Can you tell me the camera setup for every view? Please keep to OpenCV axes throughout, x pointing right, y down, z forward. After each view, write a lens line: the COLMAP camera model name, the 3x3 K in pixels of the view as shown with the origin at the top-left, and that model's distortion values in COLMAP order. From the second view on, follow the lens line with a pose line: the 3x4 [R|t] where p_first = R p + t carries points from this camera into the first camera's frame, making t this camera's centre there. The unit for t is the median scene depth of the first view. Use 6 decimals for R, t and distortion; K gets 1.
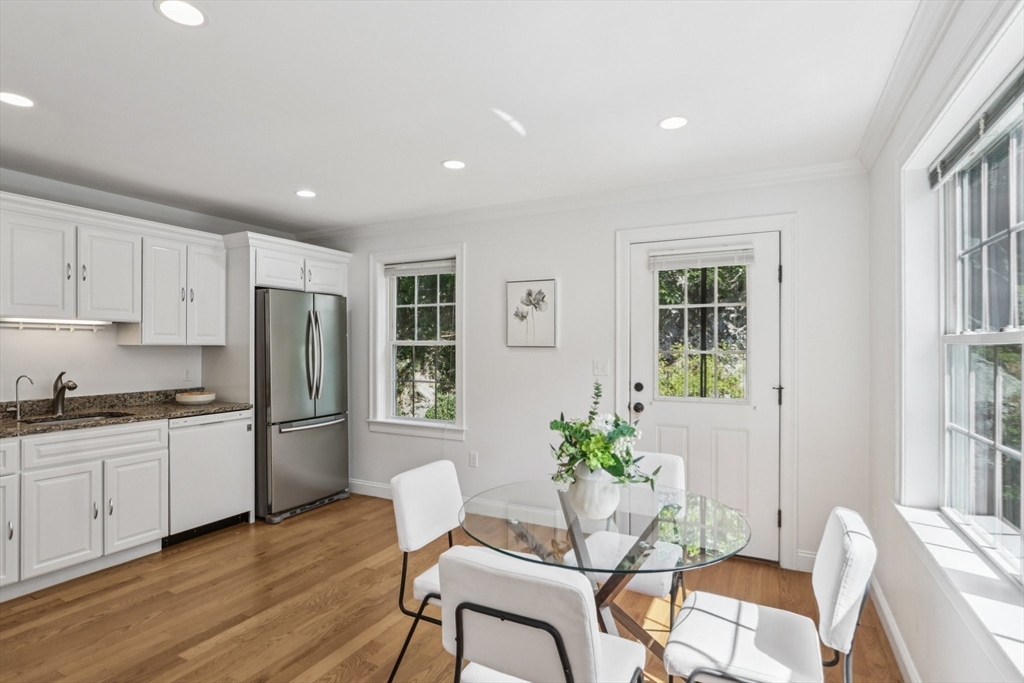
lens RADIAL K [[514.1, 0, 503.6], [0, 514.1, 351.1], [0, 0, 1]] dist [-0.019491, 0.002053]
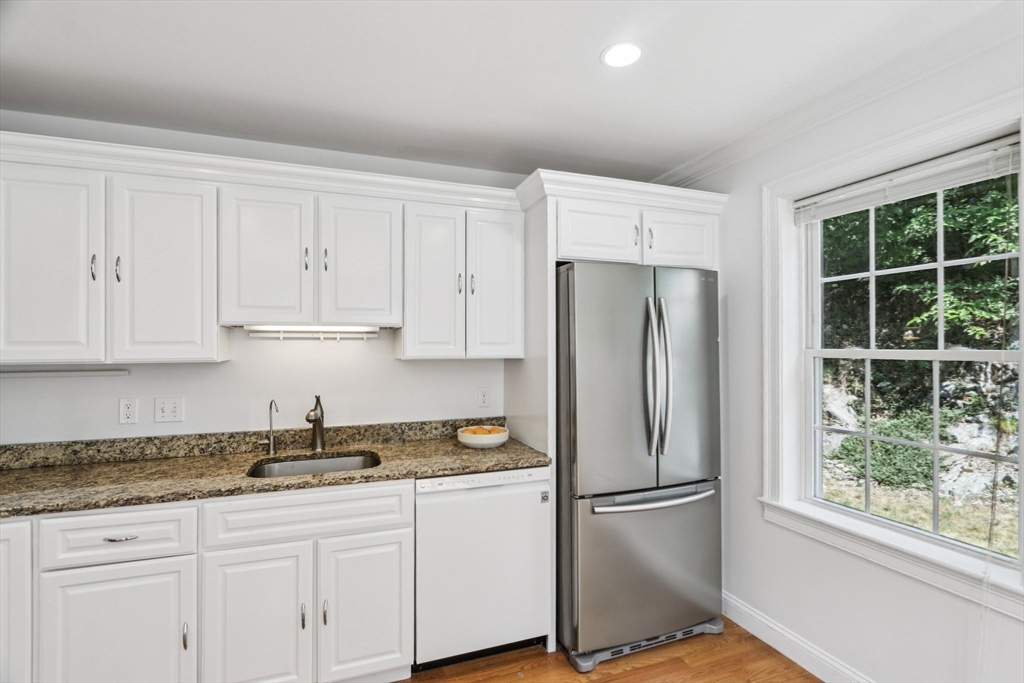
lens RADIAL K [[486.4, 0, 507.9], [0, 486.4, 343.3], [0, 0, 1]] dist [-0.012931, 0.002110]
pose [[0.739717, -0.005778, -0.672893, -0.142513], [-0.002592, 0.999931, -0.011436, -0.023699], [0.672913, 0.010204, 0.739651, 0.539441]]
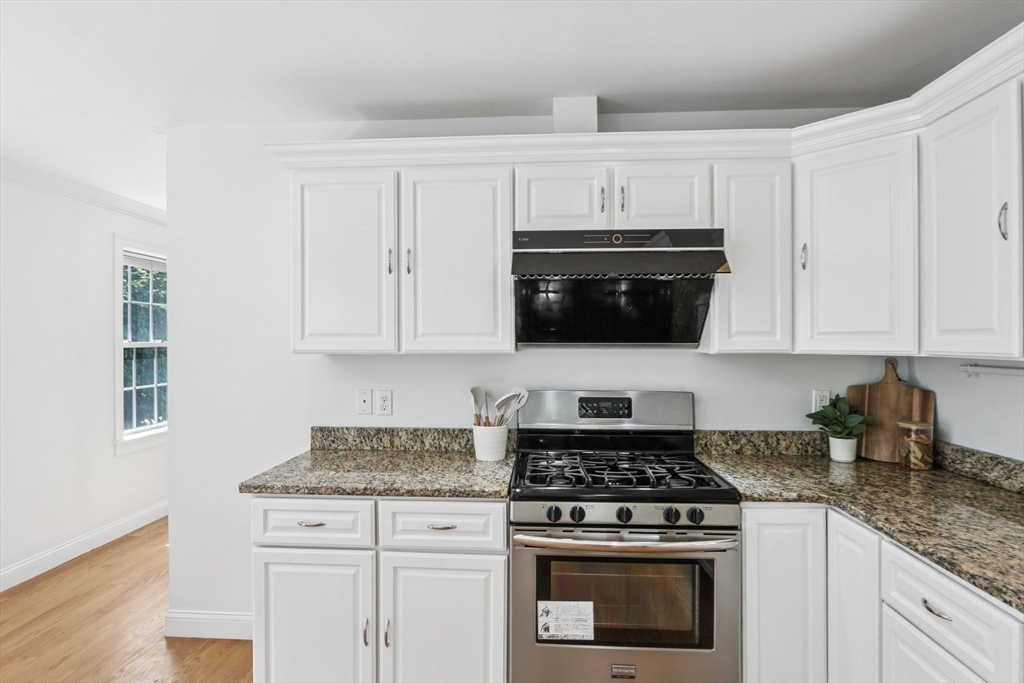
lens RADIAL K [[563.8, 0, 517.2], [0, 563.8, 341.3], [0, 0, 1]] dist [-0.002089, 0.000975]
pose [[-0.911836, 0.003098, -0.410542, -0.301459], [-0.001278, 0.999945, 0.010383, -0.024527], [0.410552, 0.009992, -0.911782, 0.832186]]
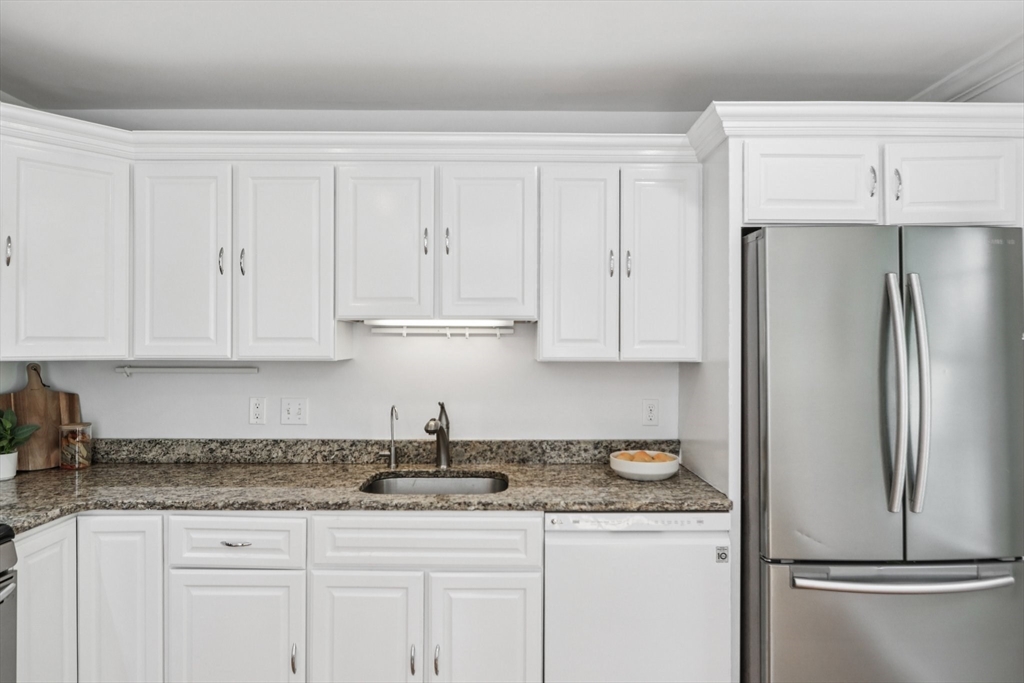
lens RADIAL K [[622.9, 0, 504.3], [0, 622.9, 338.9], [0, 0, 1]] dist [-0.014195, 0.011090]
pose [[0.461696, -0.005881, -0.887019, -0.112824], [-0.011329, 0.999857, -0.012526, -0.024090], [0.886966, 0.015832, 0.461563, 0.581789]]
